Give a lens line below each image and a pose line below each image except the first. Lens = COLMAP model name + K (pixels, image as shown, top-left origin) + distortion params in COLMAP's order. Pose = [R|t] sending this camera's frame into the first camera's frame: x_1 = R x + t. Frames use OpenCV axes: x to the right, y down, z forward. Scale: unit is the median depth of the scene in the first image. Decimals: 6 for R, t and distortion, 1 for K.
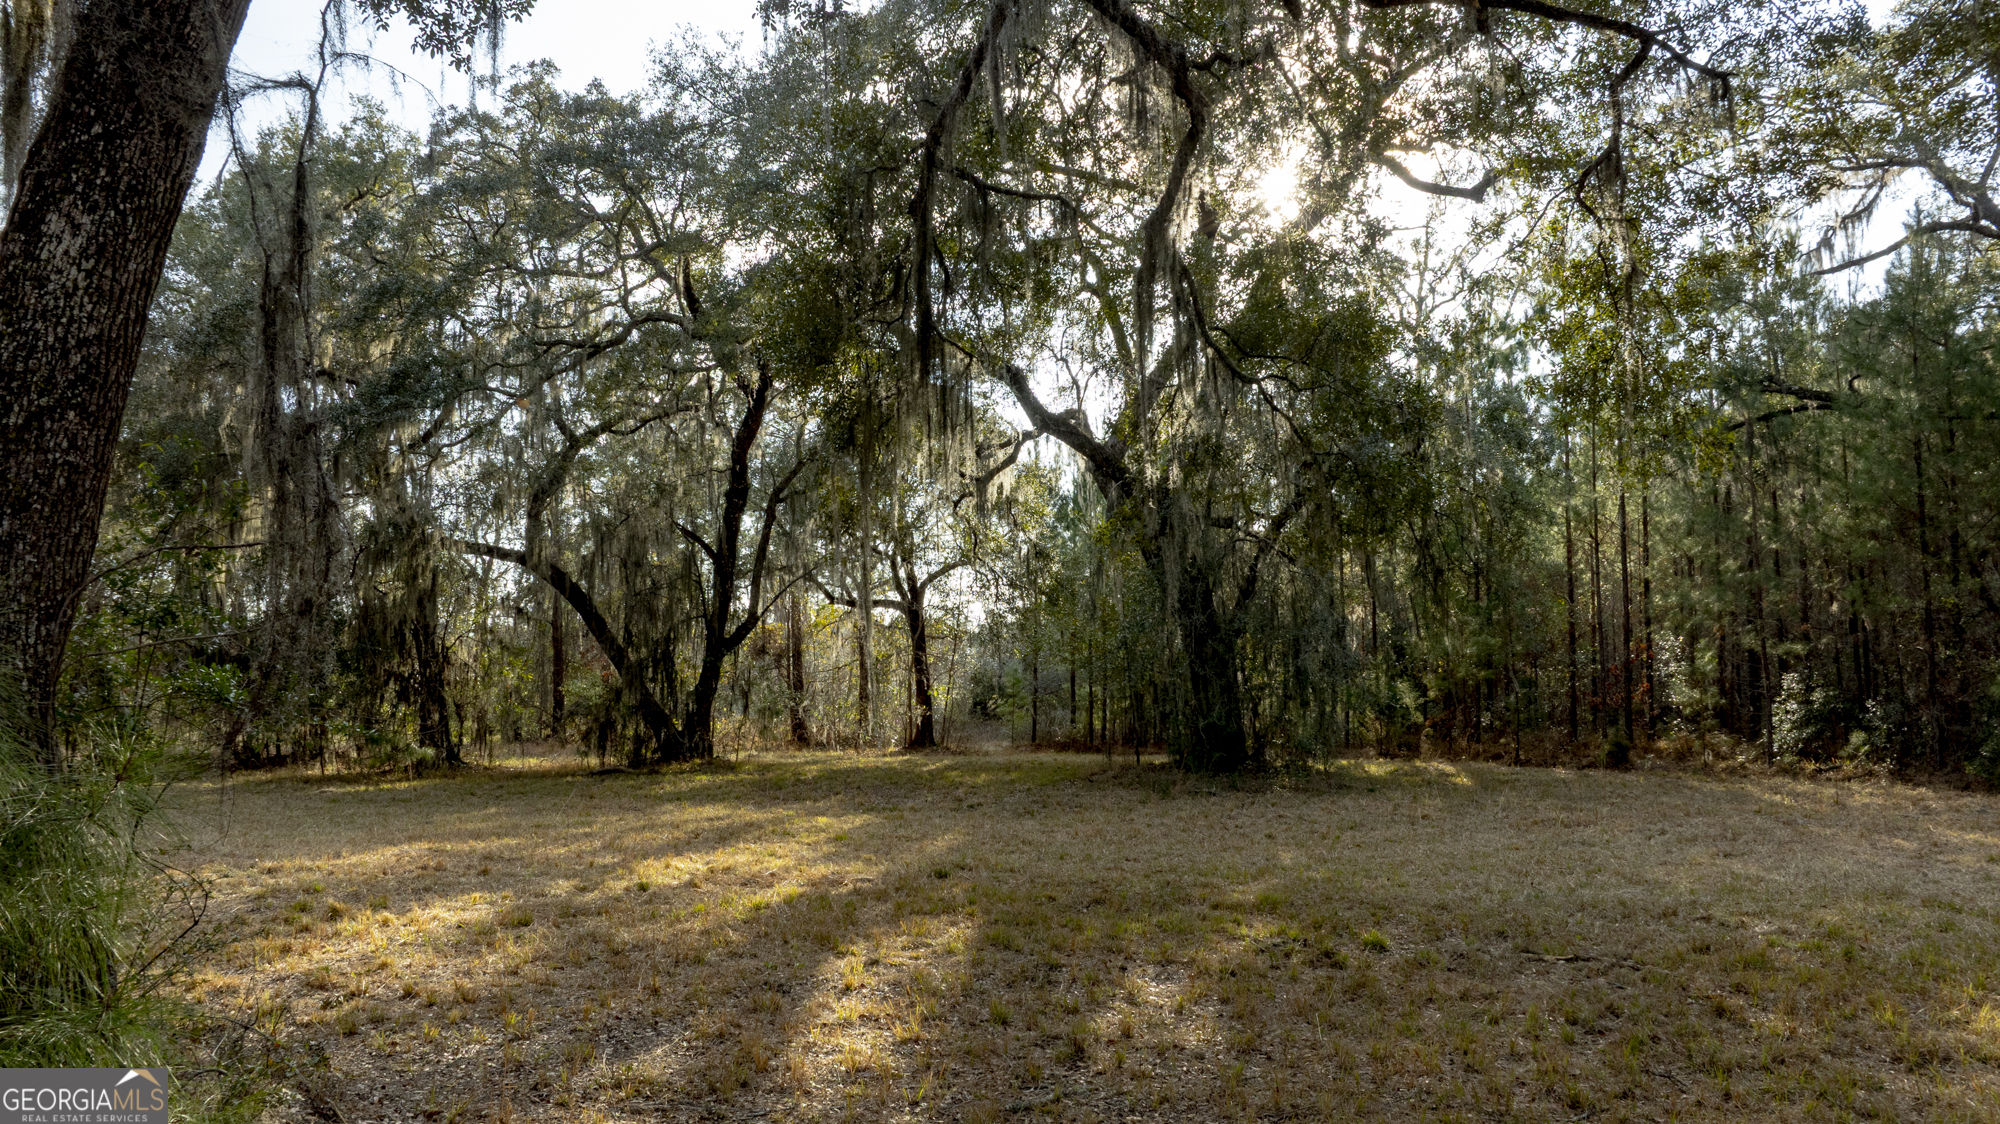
lens RADIAL K [[1441.4, 0, 1002.8], [0, 1441.4, 565.0], [0, 0, 1]] dist [0.000574, 0.000062]
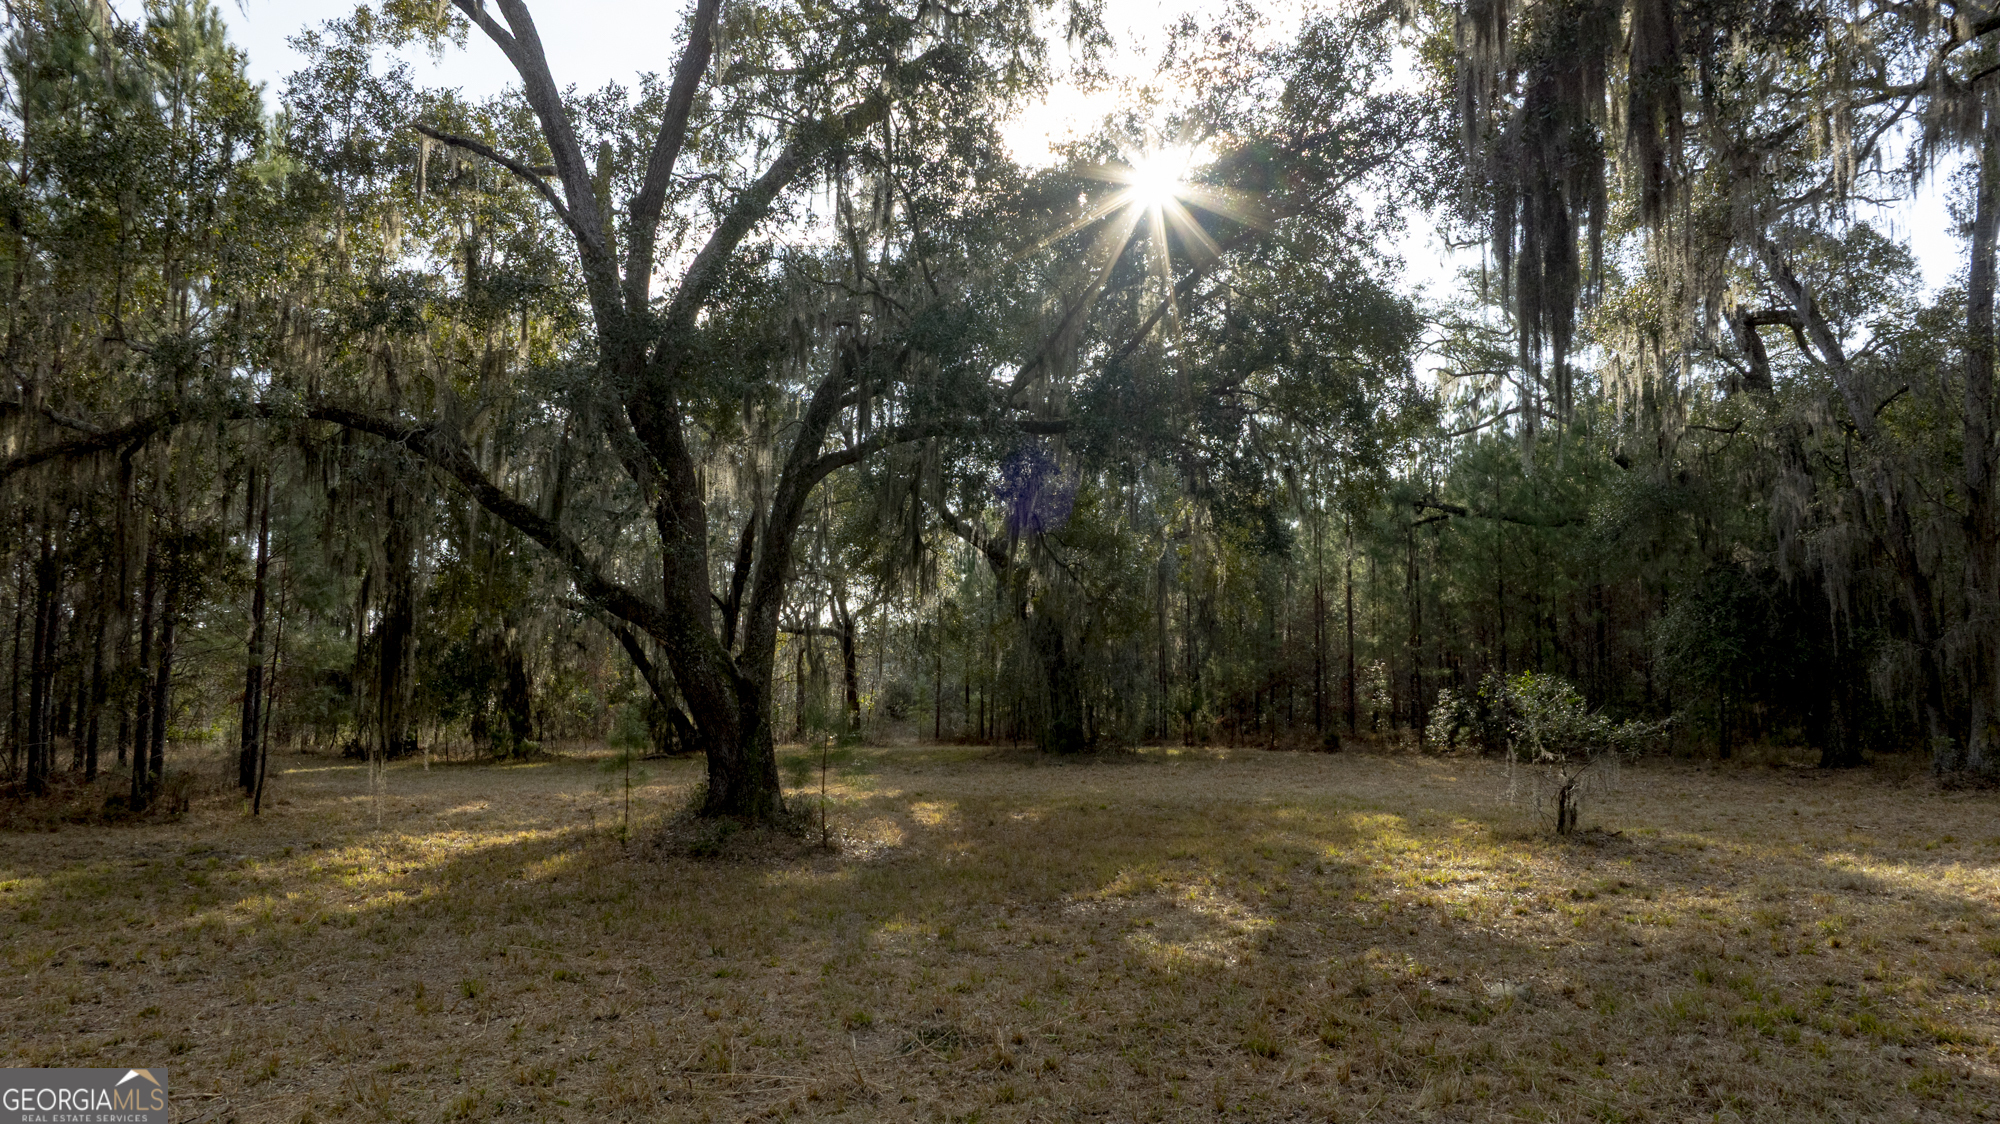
lens RADIAL K [[1441.4, 0, 996.5], [0, 1441.4, 562.2], [0, 0, 1]] dist [0.000574, 0.000062]
pose [[0.997140, 0.005469, 0.075373, -0.025323], [-0.005314, 0.999983, -0.002258, -0.033970], [-0.075384, 0.001851, 0.997153, -0.311237]]
